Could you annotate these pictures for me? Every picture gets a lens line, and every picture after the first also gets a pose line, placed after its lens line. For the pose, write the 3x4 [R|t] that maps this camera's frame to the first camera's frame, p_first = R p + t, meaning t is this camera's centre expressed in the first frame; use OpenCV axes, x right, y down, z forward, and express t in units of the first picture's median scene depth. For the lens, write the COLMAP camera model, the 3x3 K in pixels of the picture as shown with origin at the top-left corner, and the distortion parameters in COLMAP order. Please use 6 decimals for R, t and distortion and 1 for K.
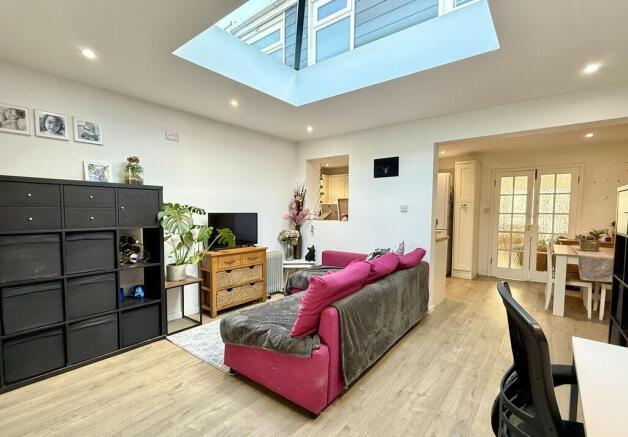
lens RADIAL K [[291.1, 0, 312.1], [0, 291.1, 227.0], [0, 0, 1]] dist [0.000175, 0.000014]
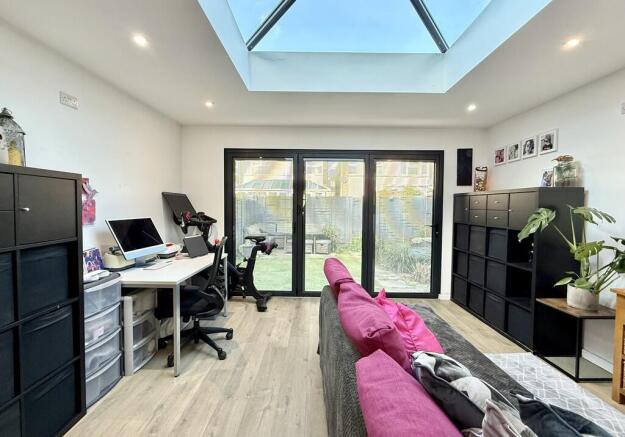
lens RADIAL K [[287.6, 0, 310.6], [0, 287.6, 216.2], [0, 0, 1]] dist [-0.000296, -0.000164]
pose [[-0.784781, 0.008178, -0.619720, 0.652085], [-0.051686, 0.995566, 0.078590, -0.089292], [0.617615, 0.093706, -0.780878, 1.370462]]
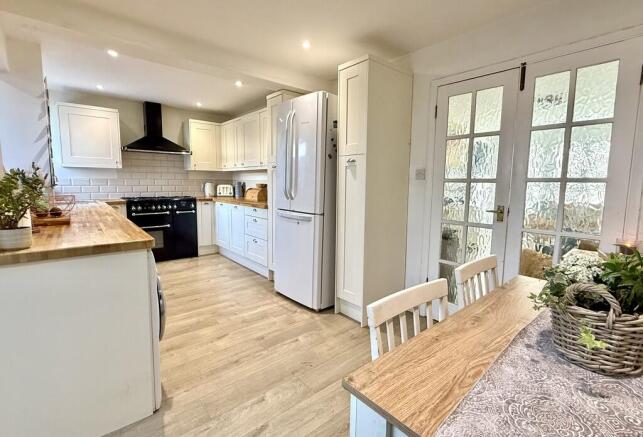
lens RADIAL K [[297.7, 0, 320.3], [0, 297.7, 212.7], [0, 0, 1]] dist [-0.000713, -0.000001]
pose [[0.982853, 0.022702, -0.182987, 1.178555], [-0.015202, 0.998990, 0.042284, -0.029498], [0.183762, -0.038777, 0.982206, 1.126750]]
